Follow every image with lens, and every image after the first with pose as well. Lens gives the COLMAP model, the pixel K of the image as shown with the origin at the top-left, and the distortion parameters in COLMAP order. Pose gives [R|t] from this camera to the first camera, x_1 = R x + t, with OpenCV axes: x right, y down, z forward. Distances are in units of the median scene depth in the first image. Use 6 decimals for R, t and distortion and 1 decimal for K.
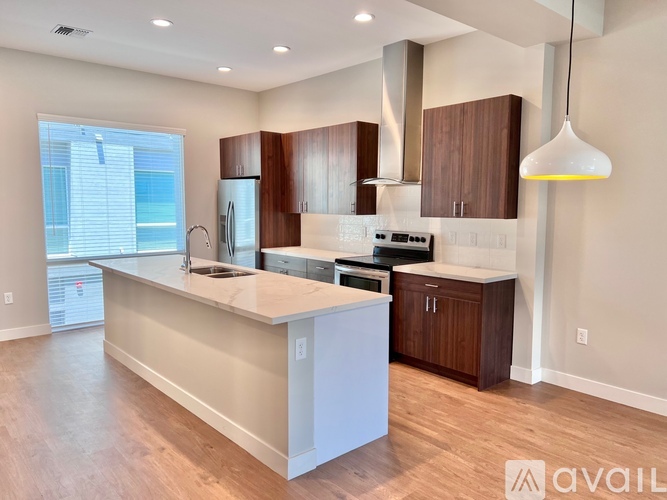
lens RADIAL K [[500.3, 0, 333.5], [0, 500.3, 250.0], [0, 0, 1]] dist [0.000082, -0.001420]
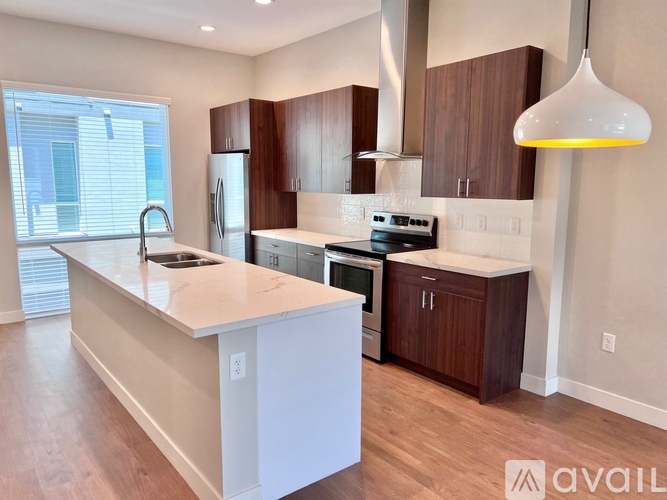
lens RADIAL K [[502.6, 0, 333.3], [0, 502.6, 255.6], [0, 0, 1]] dist [0.002408, -0.000421]
pose [[0.998442, 0.010155, -0.054867, 0.076282], [-0.007043, 0.998371, 0.056622, -0.013786], [0.055353, -0.056147, 0.996887, 0.134144]]
